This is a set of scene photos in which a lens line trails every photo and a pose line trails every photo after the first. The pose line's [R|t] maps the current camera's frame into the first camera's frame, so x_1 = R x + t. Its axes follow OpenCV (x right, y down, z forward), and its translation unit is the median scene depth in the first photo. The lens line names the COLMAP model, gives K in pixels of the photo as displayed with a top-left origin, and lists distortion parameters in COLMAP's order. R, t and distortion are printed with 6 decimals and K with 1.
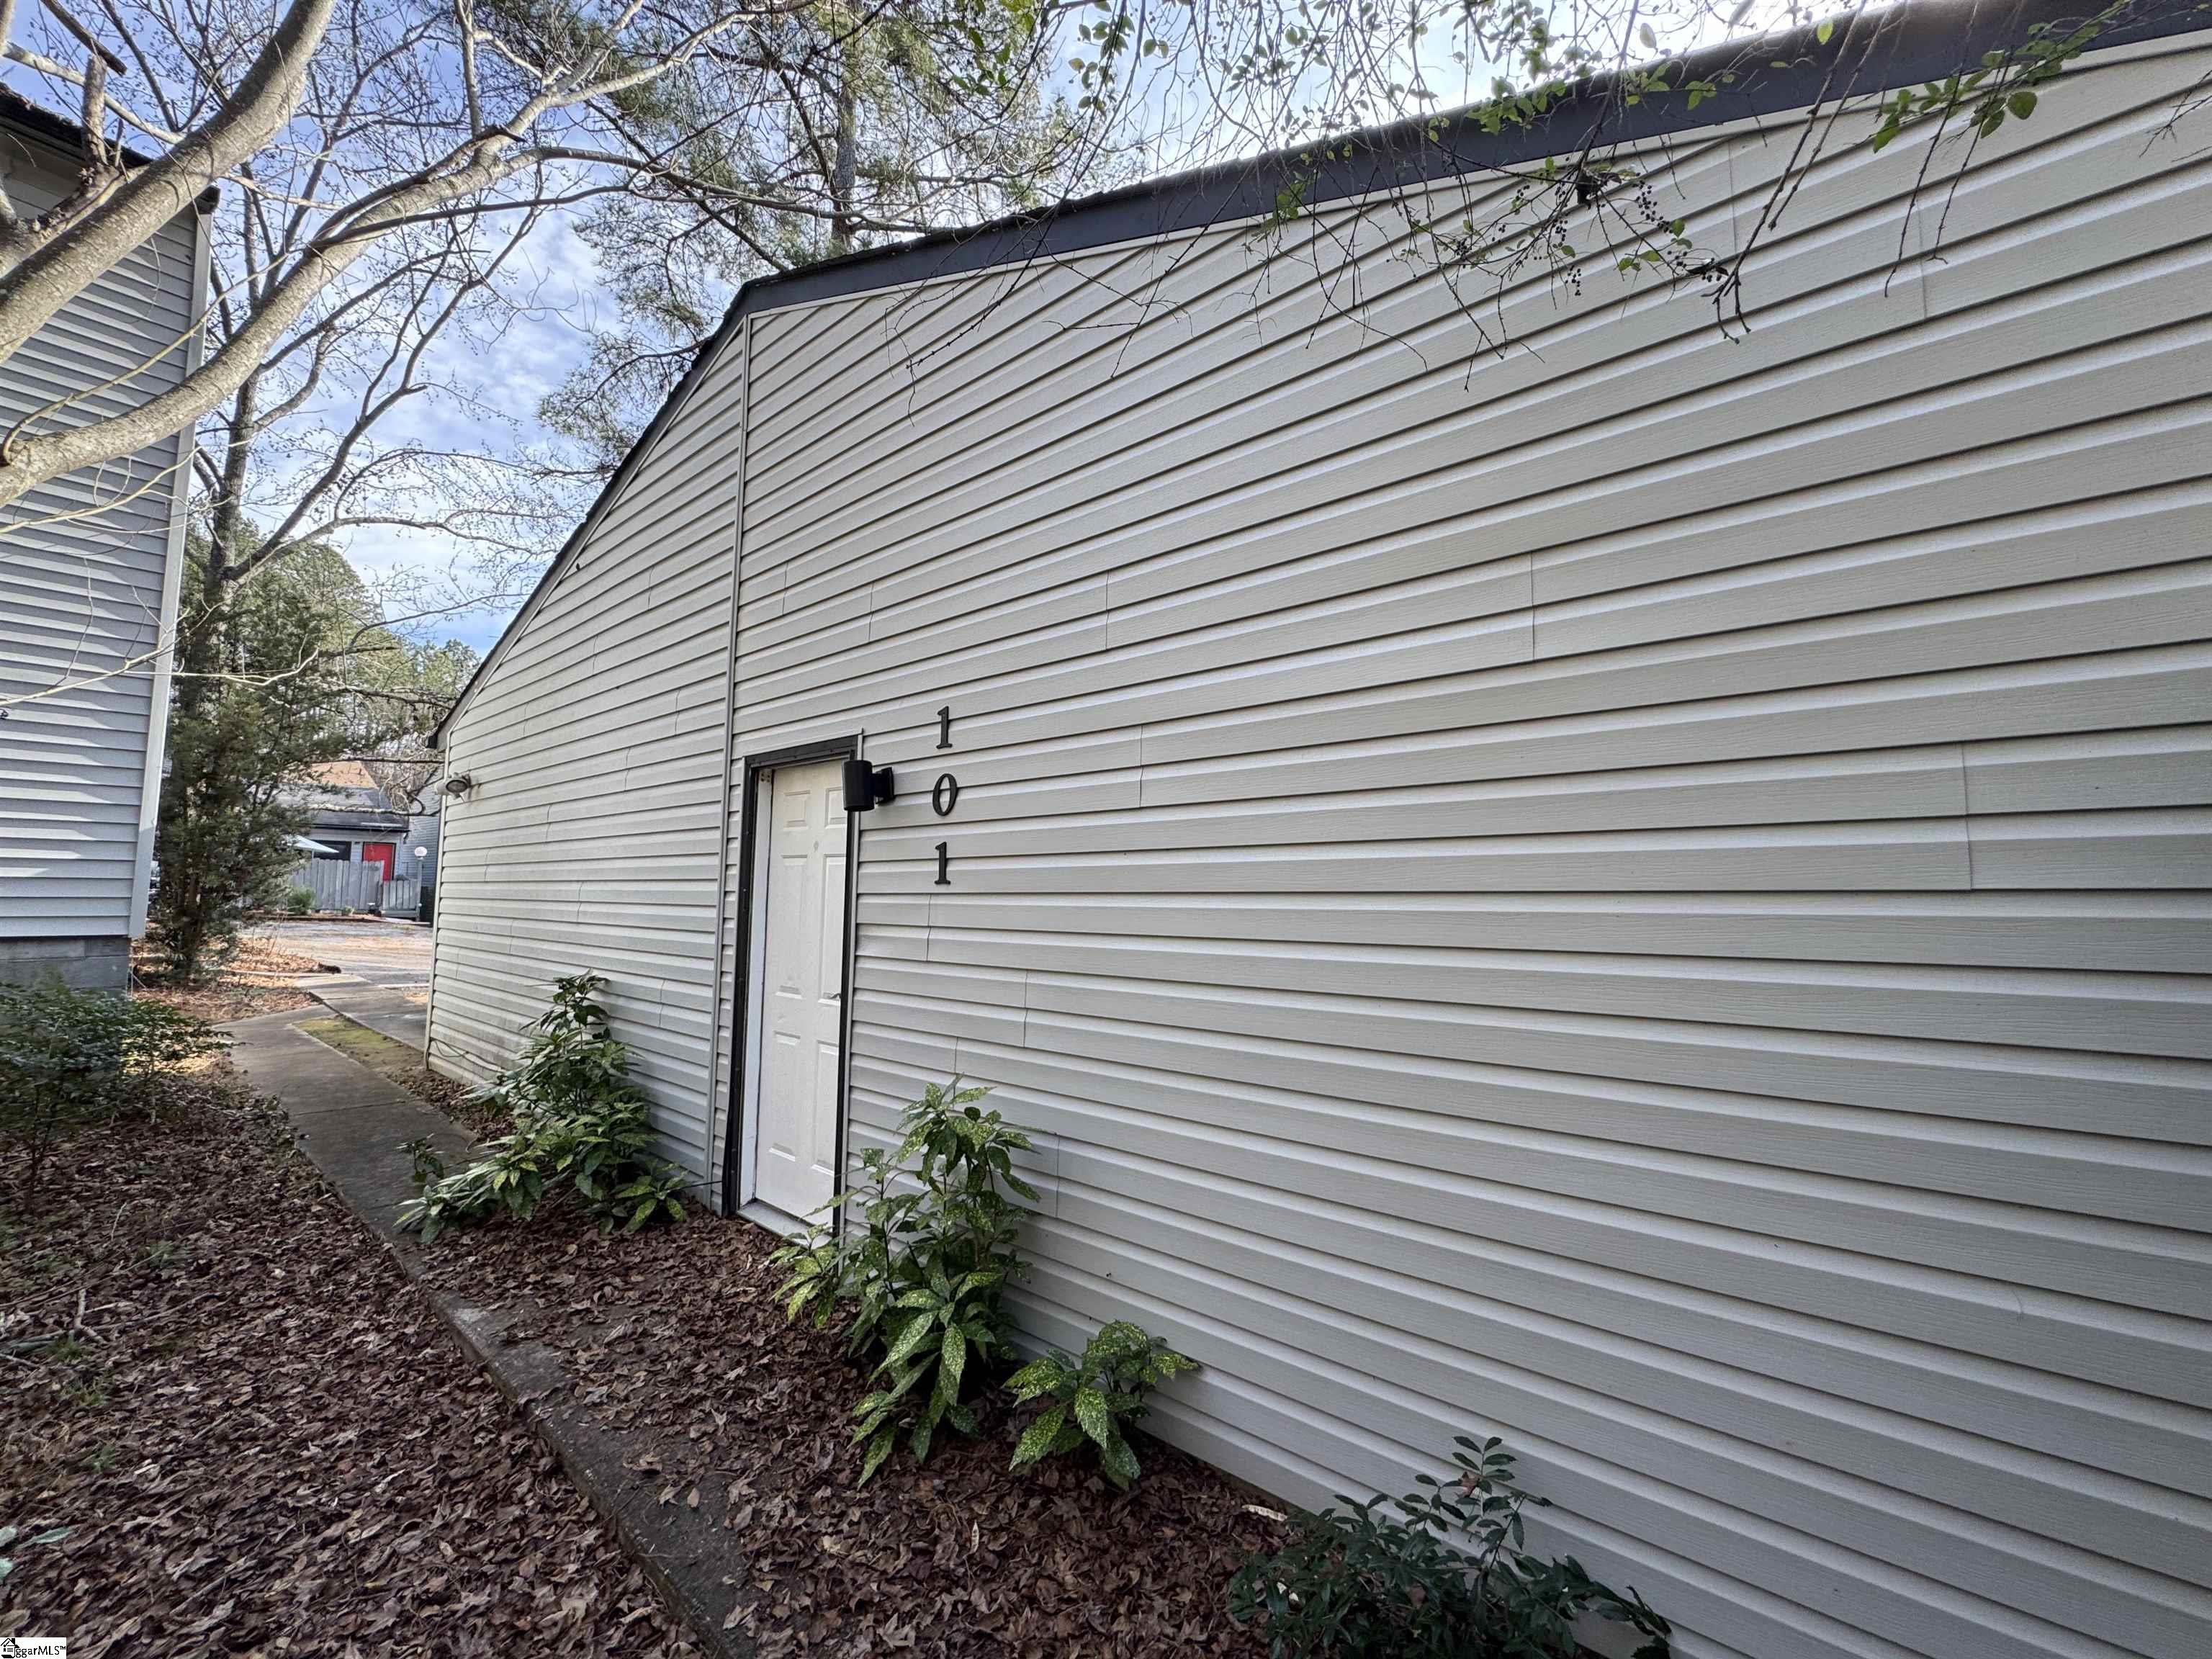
lens RADIAL K [[882.4, 0, 1107.6], [0, 882.4, 824.8], [0, 0, 1]] dist [-0.004130, 0.000524]
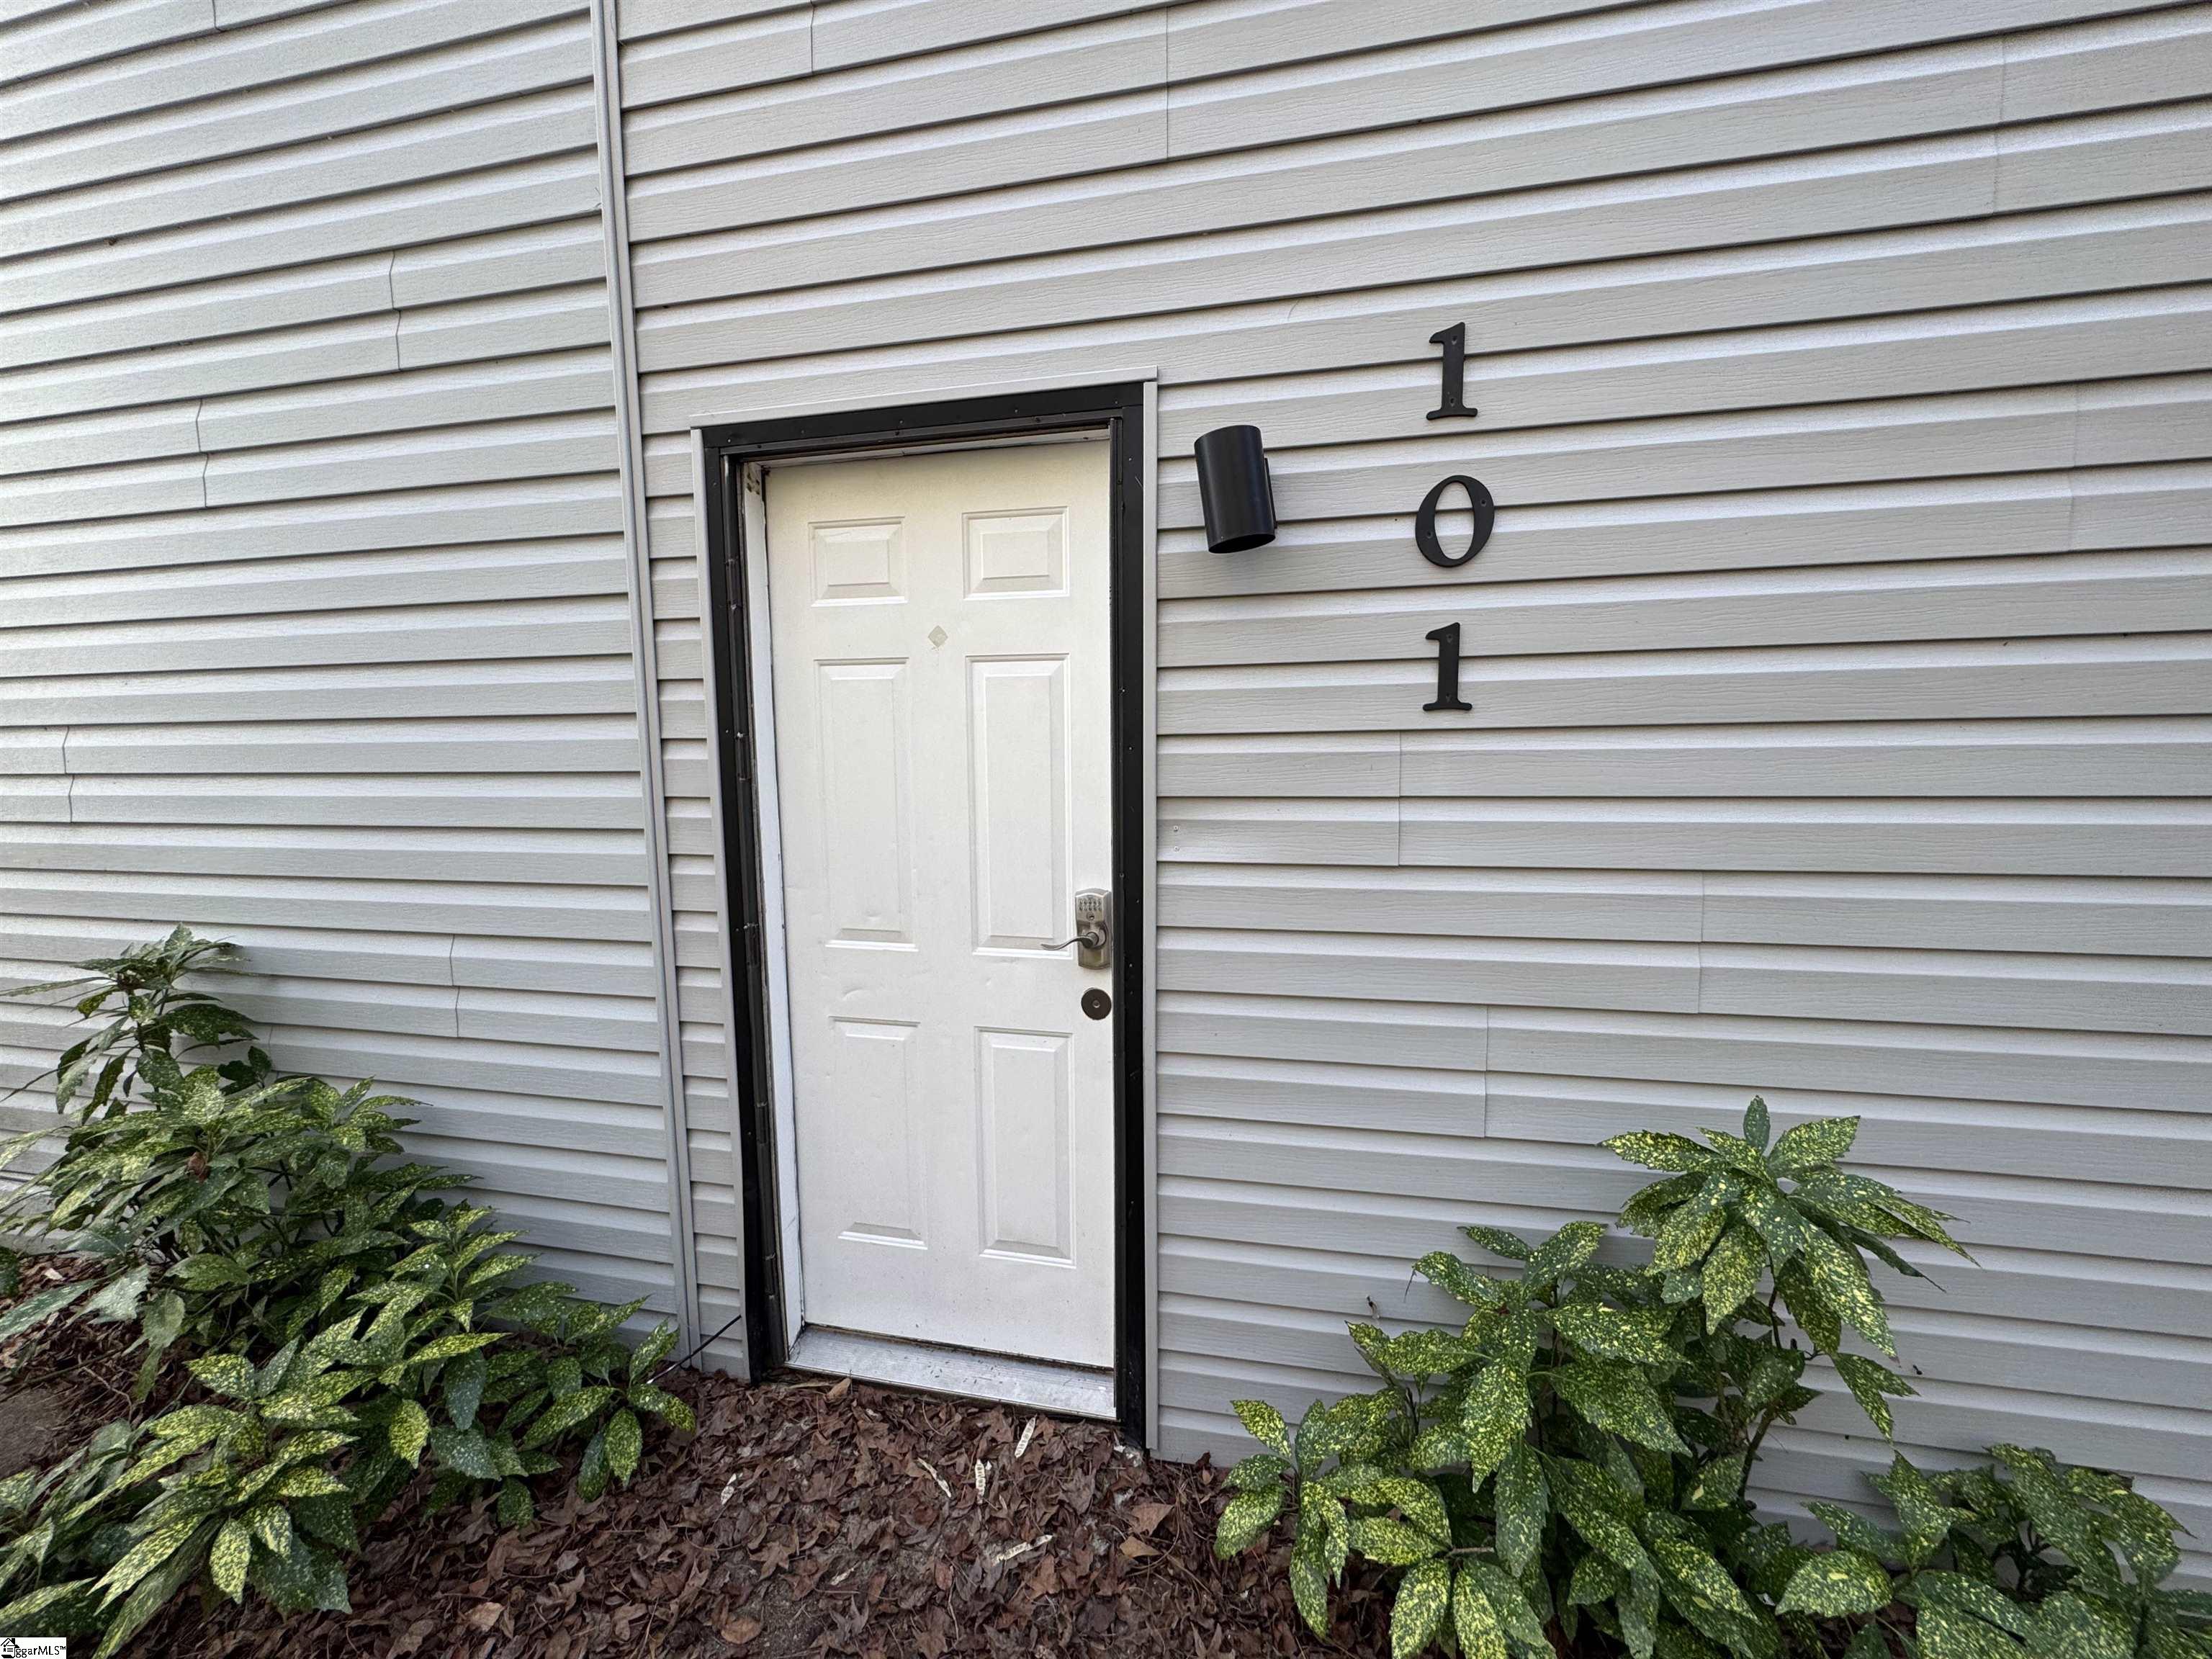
lens RADIAL K [[882.4, 0, 1104.5], [0, 882.4, 833.2], [0, 0, 1]] dist [-0.004130, 0.000524]
pose [[0.884785, -0.070044, 0.460706, -0.533959], [-0.018331, 0.982642, 0.184602, 0.042977], [-0.465639, -0.171778, 0.868143, 0.591672]]
